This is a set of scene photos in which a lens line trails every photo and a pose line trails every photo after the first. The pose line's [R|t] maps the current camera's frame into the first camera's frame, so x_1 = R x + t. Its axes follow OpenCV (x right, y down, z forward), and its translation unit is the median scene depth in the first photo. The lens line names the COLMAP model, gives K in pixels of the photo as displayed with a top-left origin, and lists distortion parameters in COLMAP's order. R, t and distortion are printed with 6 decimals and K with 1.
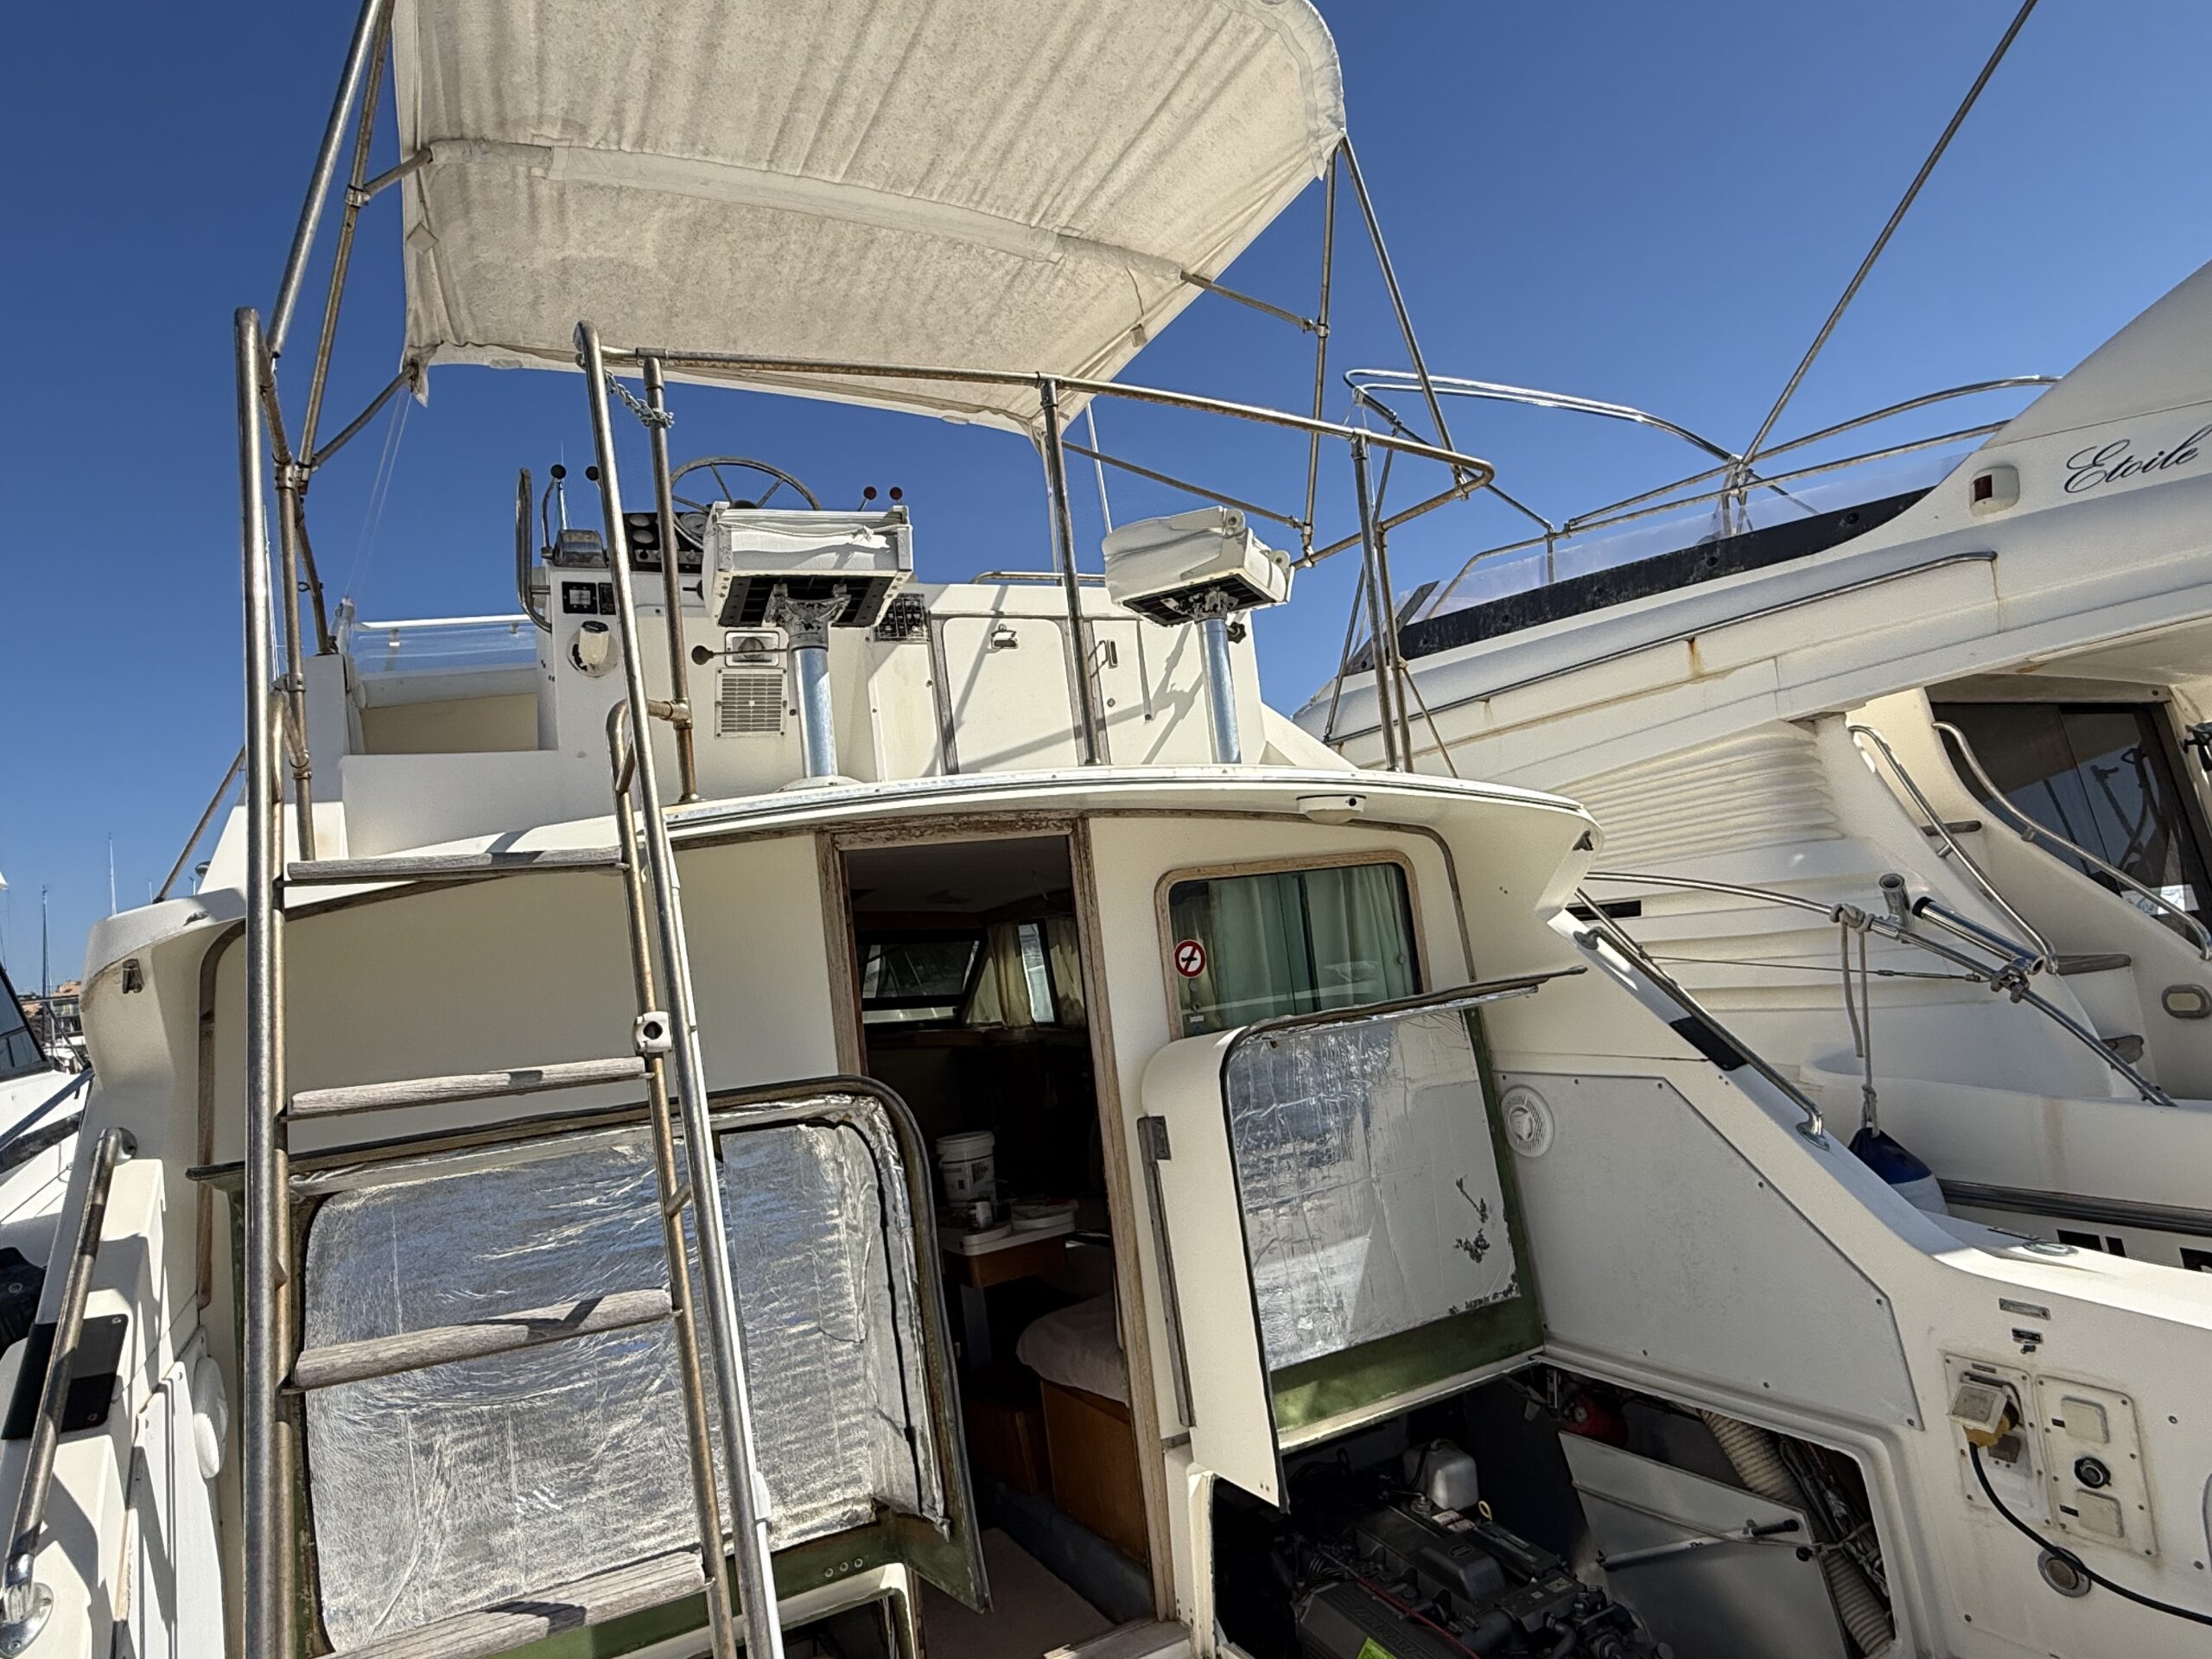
lens RADIAL K [[1341.1, 0, 1088.7], [0, 1341.1, 814.8], [0, 0, 1]] dist [0.000313, -0.000214]
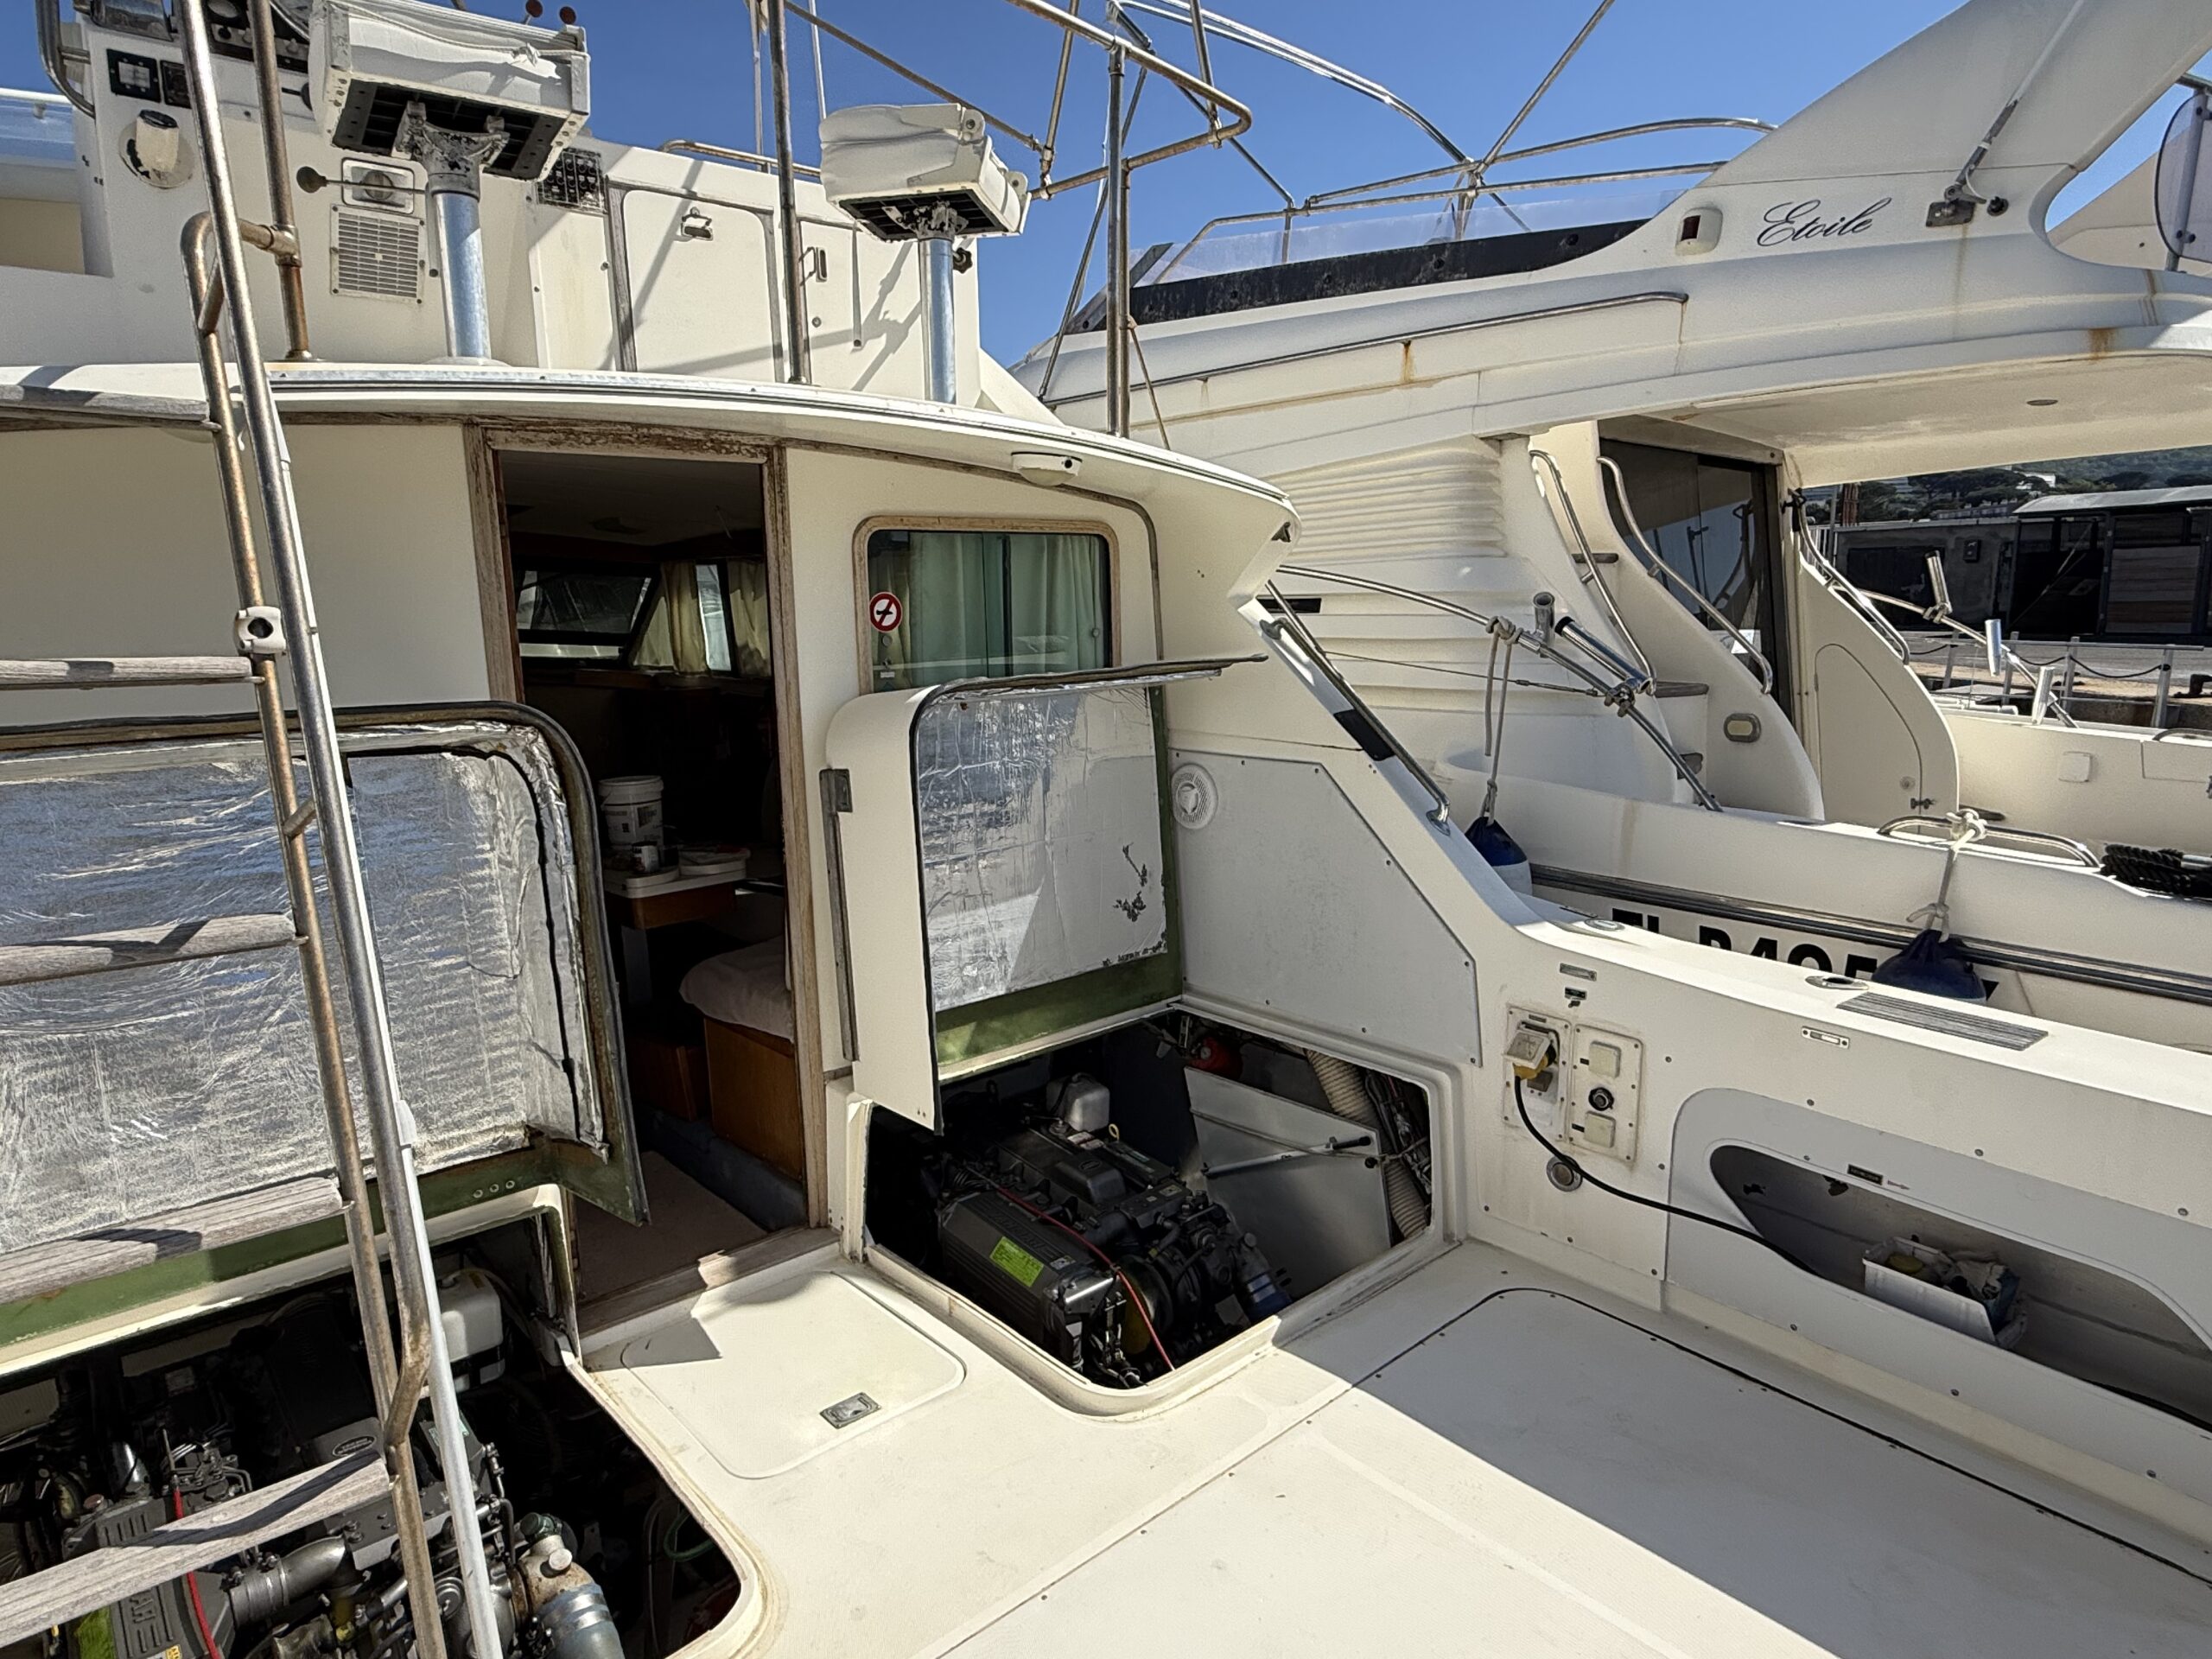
lens RADIAL K [[1341.1, 0, 1113.0], [0, 1341.1, 823.2], [0, 0, 1]] dist [0.000313, -0.000214]
pose [[0.964842, 0.050913, 0.257851, -0.007911], [-0.113350, 0.965739, 0.233451, 0.010911], [-0.237131, -0.254471, 0.937557, 0.020016]]
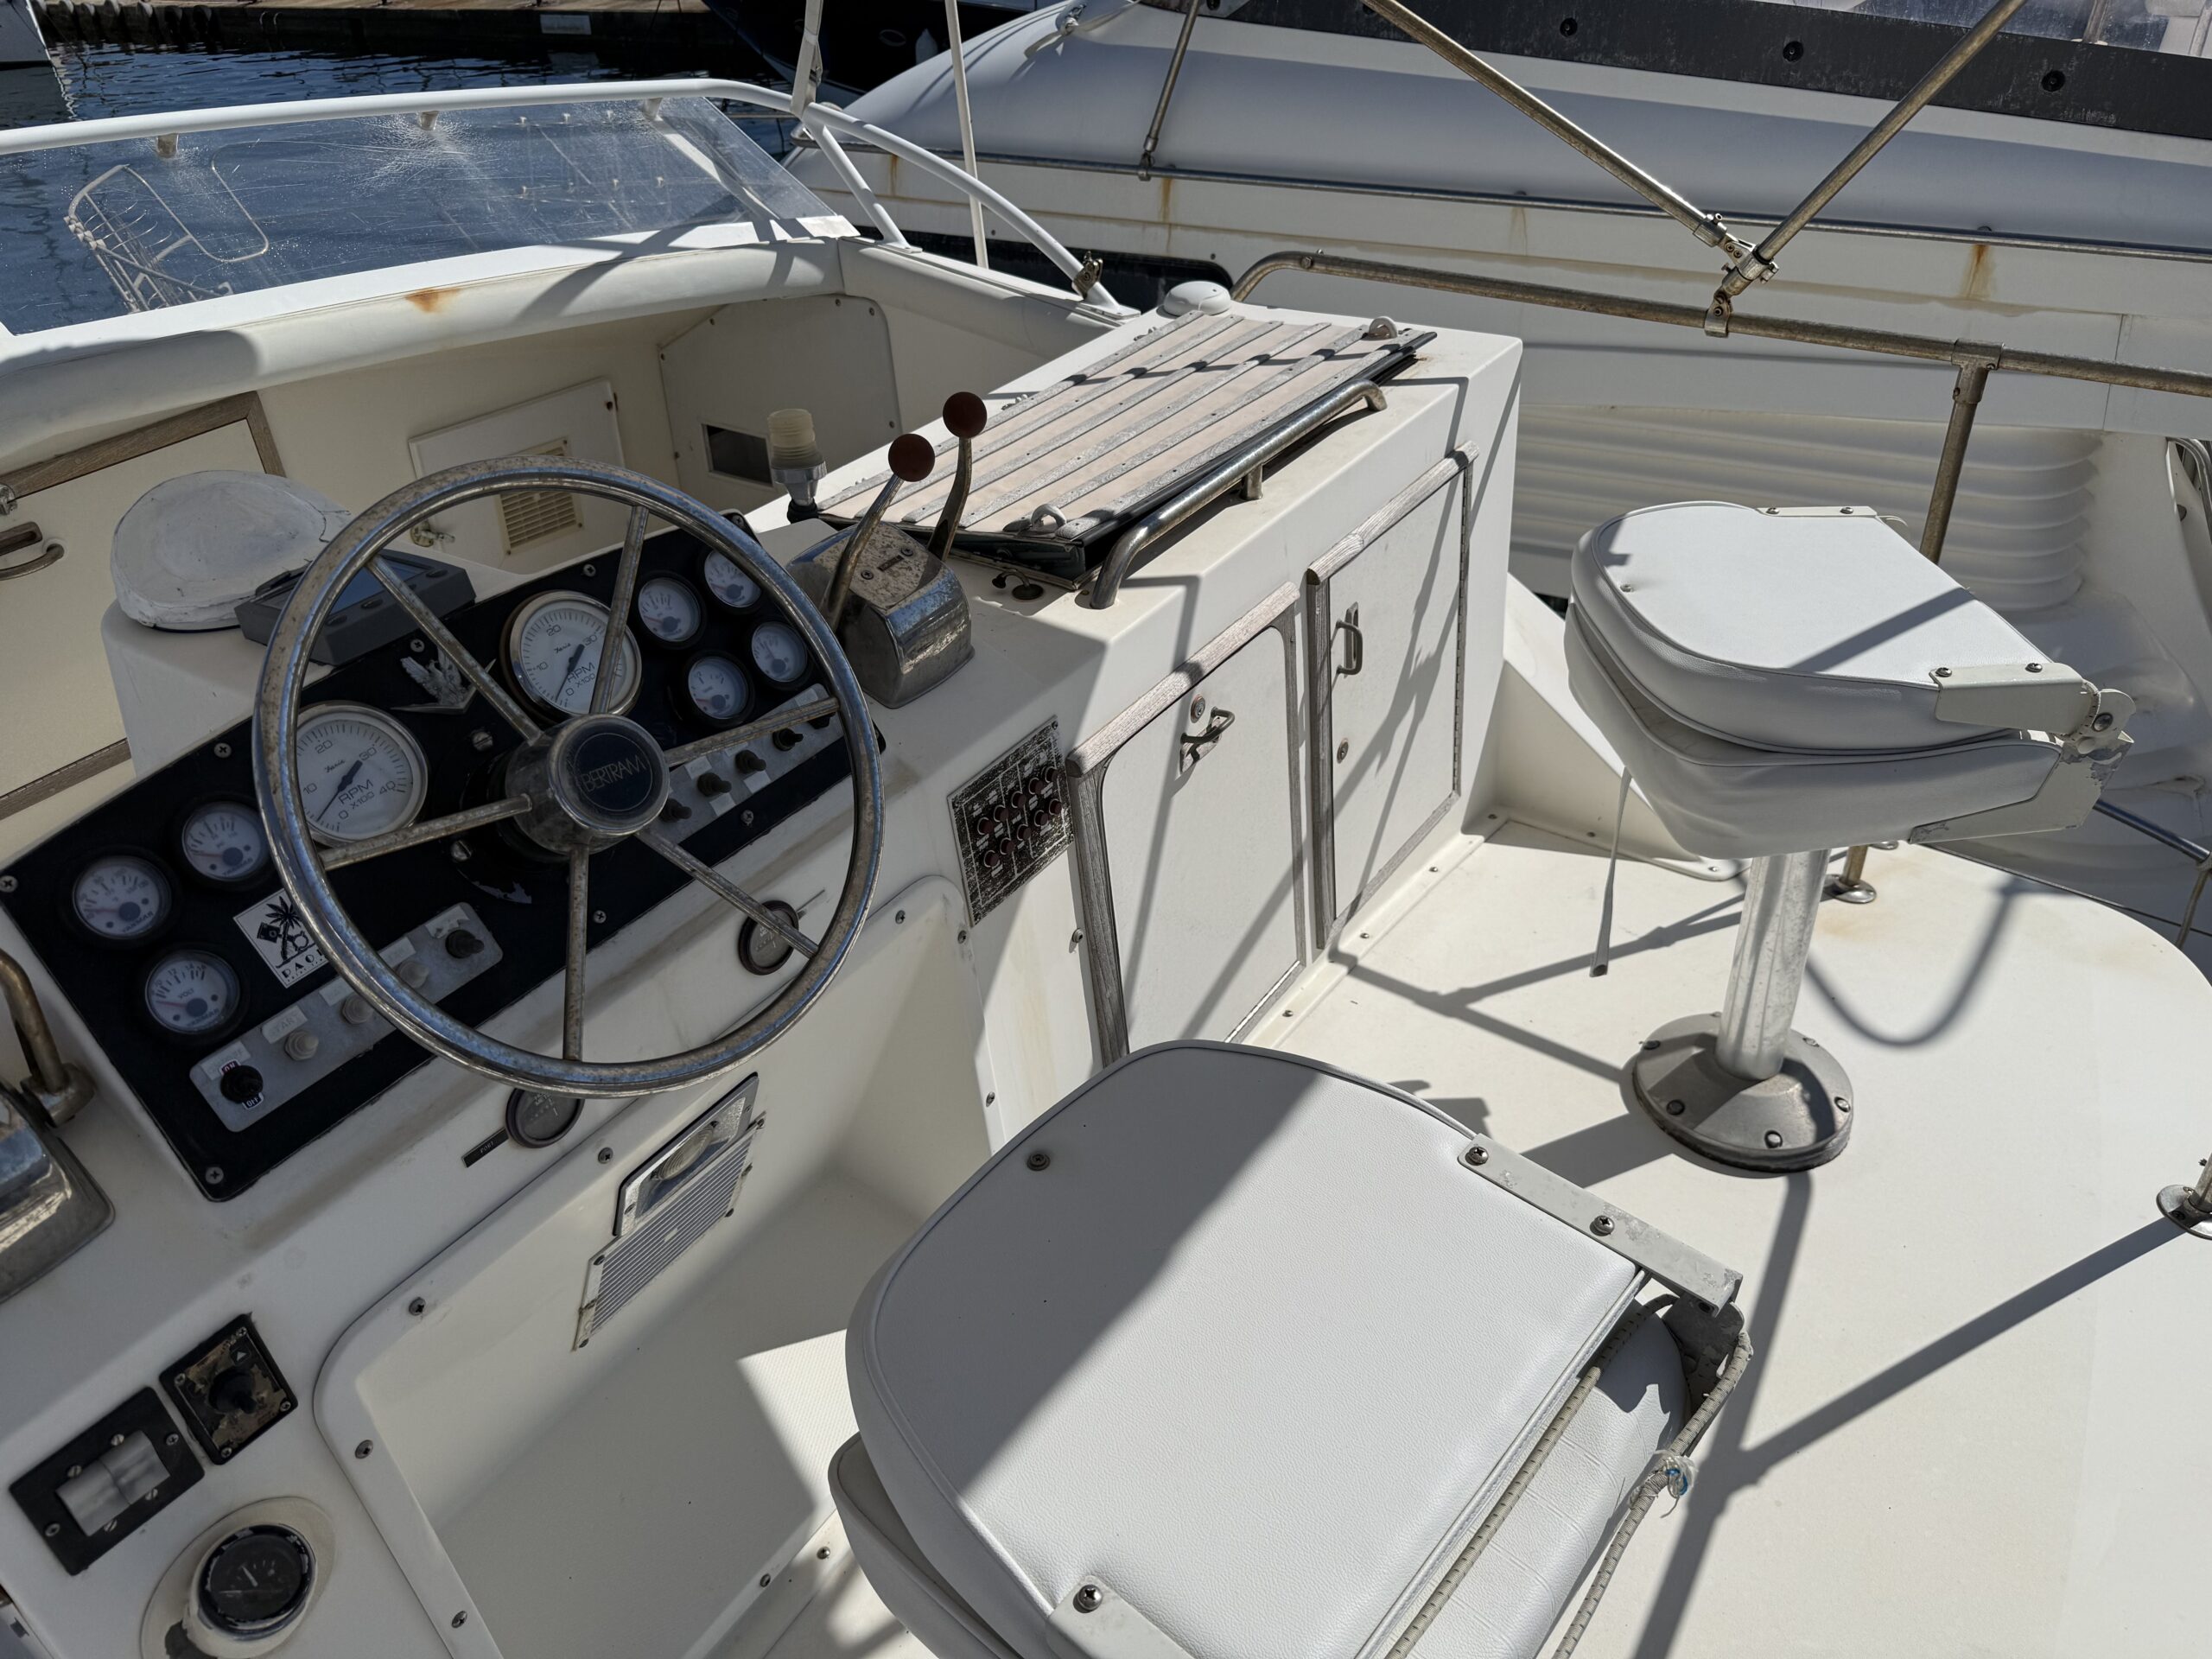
lens RADIAL K [[1572.3, 0, 1126.7], [0, 1572.3, 846.1], [0, 0, 1]] dist [0.039028, -0.055402]
pose [[0.887497, -0.213821, 0.408202, -0.296762], [-0.074785, 0.807255, 0.585445, -0.400448], [-0.454704, -0.550108, 0.700447, 0.751924]]
